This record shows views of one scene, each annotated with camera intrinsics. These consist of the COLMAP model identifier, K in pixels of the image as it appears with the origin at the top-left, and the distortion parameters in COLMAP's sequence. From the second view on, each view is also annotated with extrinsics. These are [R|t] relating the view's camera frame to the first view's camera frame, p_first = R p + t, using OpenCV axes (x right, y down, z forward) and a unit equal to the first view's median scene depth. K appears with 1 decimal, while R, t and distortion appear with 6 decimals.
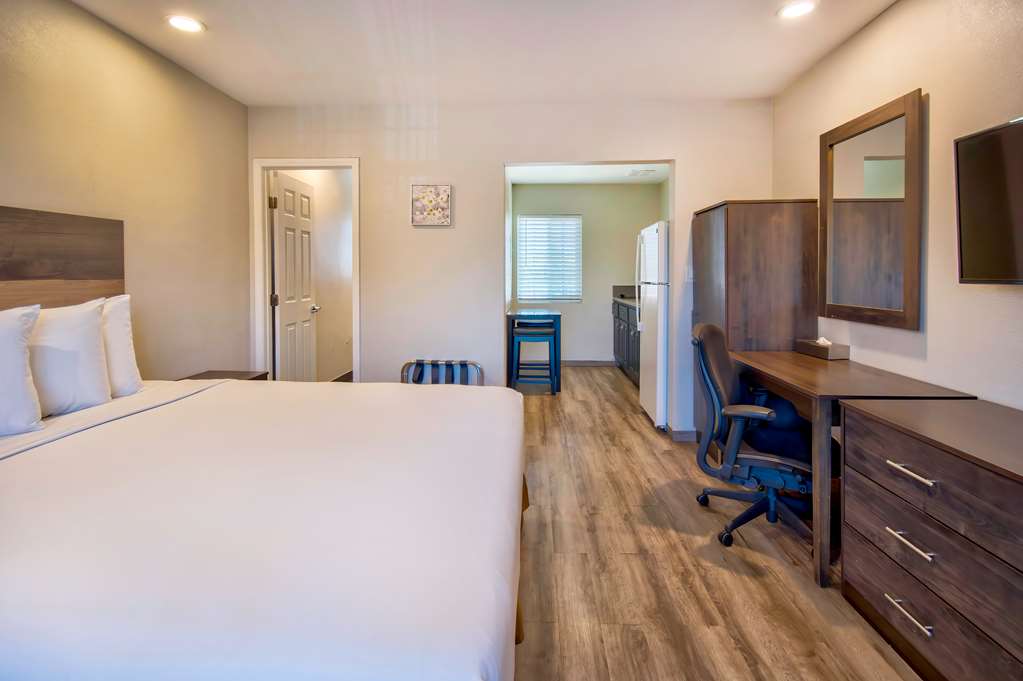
lens RADIAL K [[509.2, 0, 511.9], [0, 509.2, 285.5], [0, 0, 1]] dist [0.001239, -0.011872]
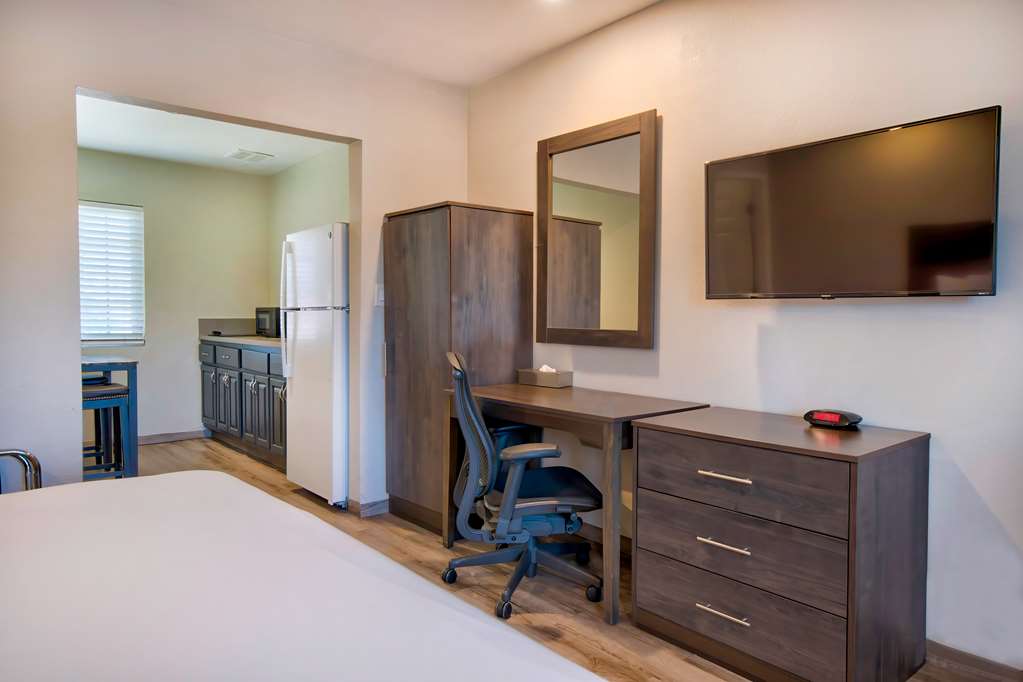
lens RADIAL K [[662.4, 0, 511.5], [0, 662.4, 341.0], [0, 0, 1]] dist [-0.005501, 0.000676]
pose [[0.712447, -0.021122, 0.701408, -0.311685], [0.009153, 0.999742, 0.020809, 0.040765], [-0.701666, -0.008405, 0.712456, 0.232360]]
